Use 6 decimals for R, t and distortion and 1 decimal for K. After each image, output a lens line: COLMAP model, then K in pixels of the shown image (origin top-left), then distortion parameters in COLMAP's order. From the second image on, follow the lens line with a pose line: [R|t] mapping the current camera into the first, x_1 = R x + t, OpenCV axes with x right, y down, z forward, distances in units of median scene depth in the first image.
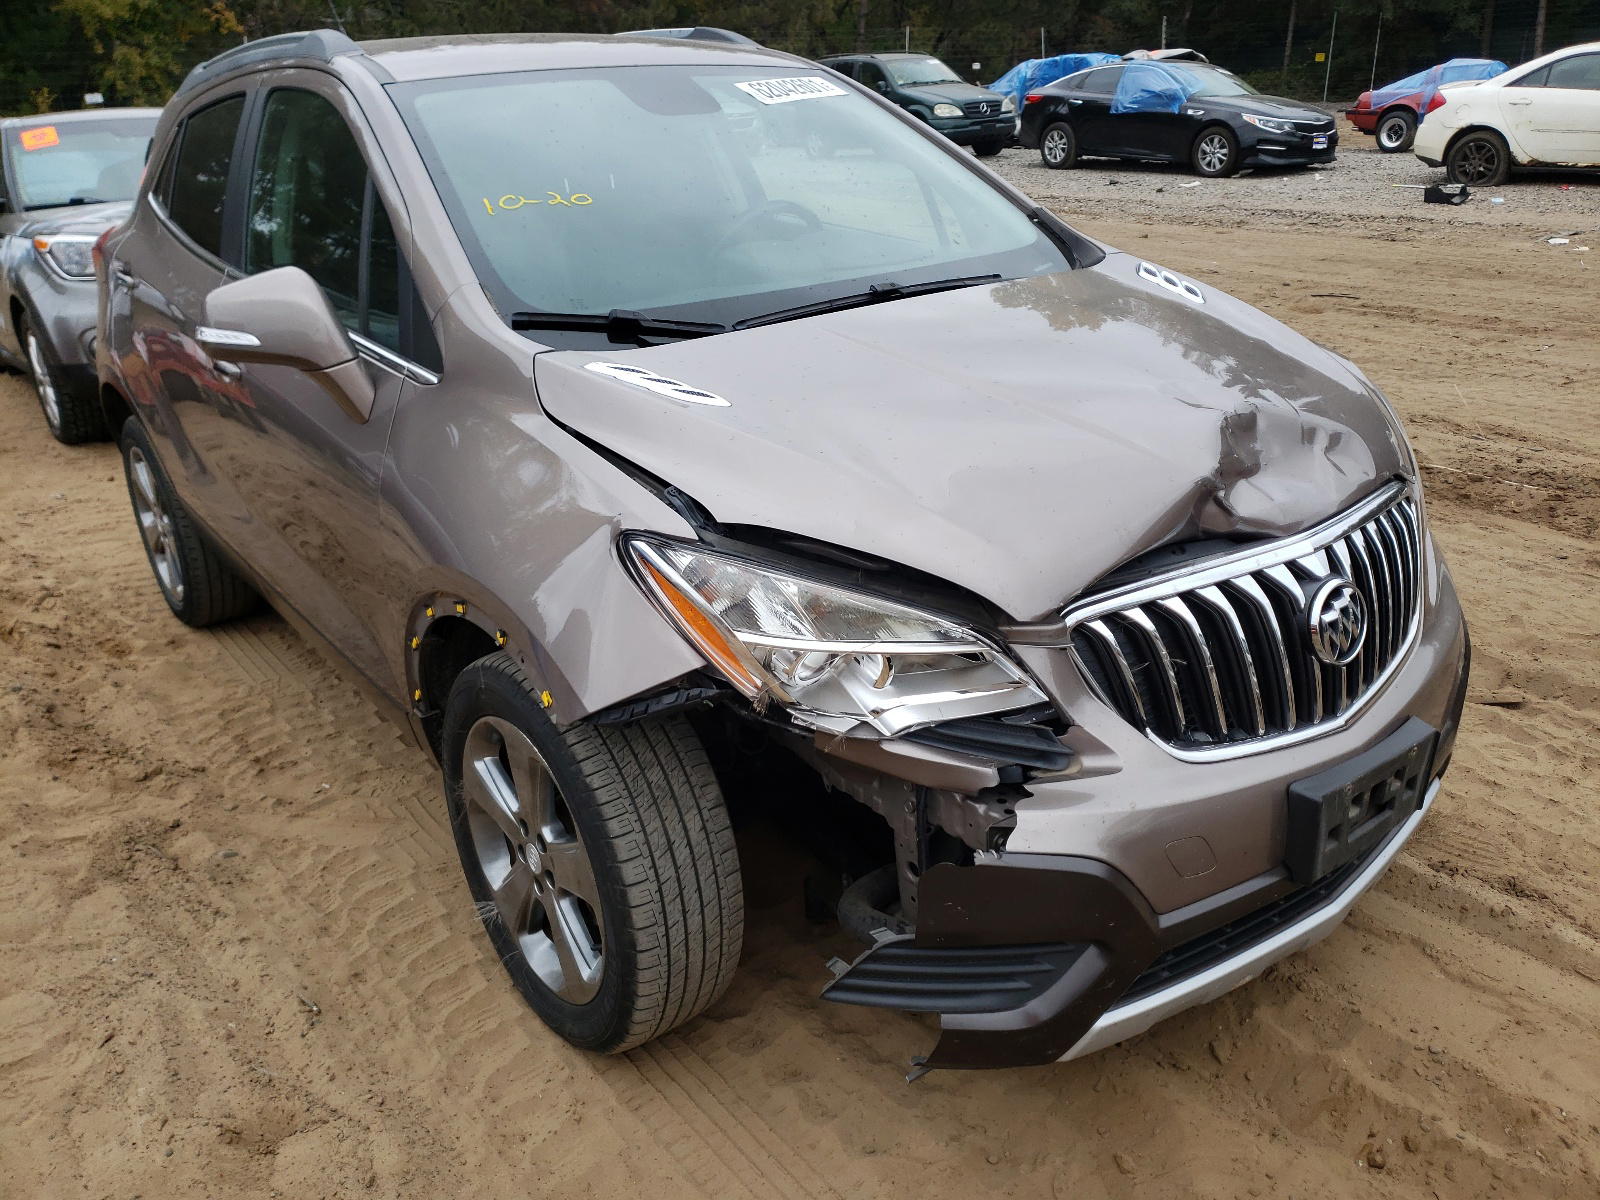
lens RADIAL K [[1265.5, 0, 800.0], [0, 1265.5, 600.0], [0, 0, 1]] dist [-0.026386, 0.000899]
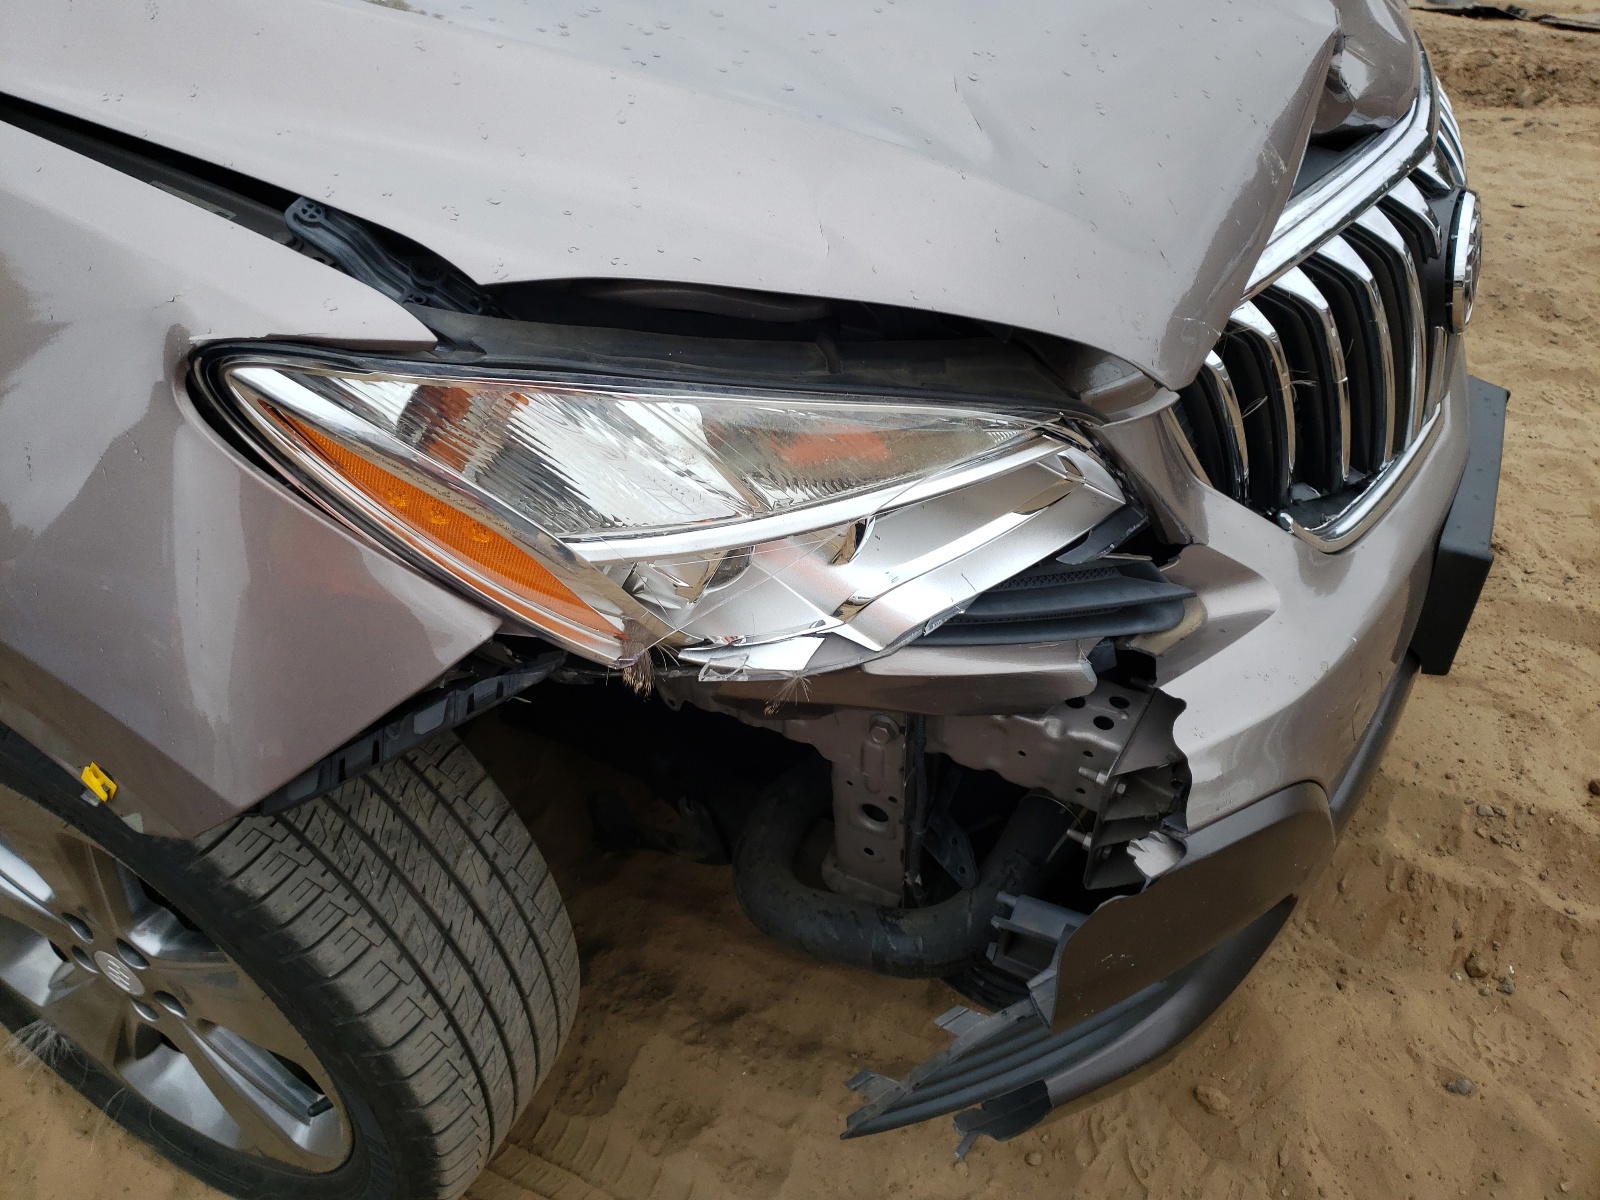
lens RADIAL K [[1265.5, 0, 800.0], [0, 1265.5, 600.0], [0, 0, 1]] dist [-0.026386, 0.000899]
pose [[0.891812, -0.266922, 0.365273, -0.126869], [0.142500, 0.932036, 0.333170, -0.076372], [-0.429378, -0.245073, 0.869237, 0.548576]]
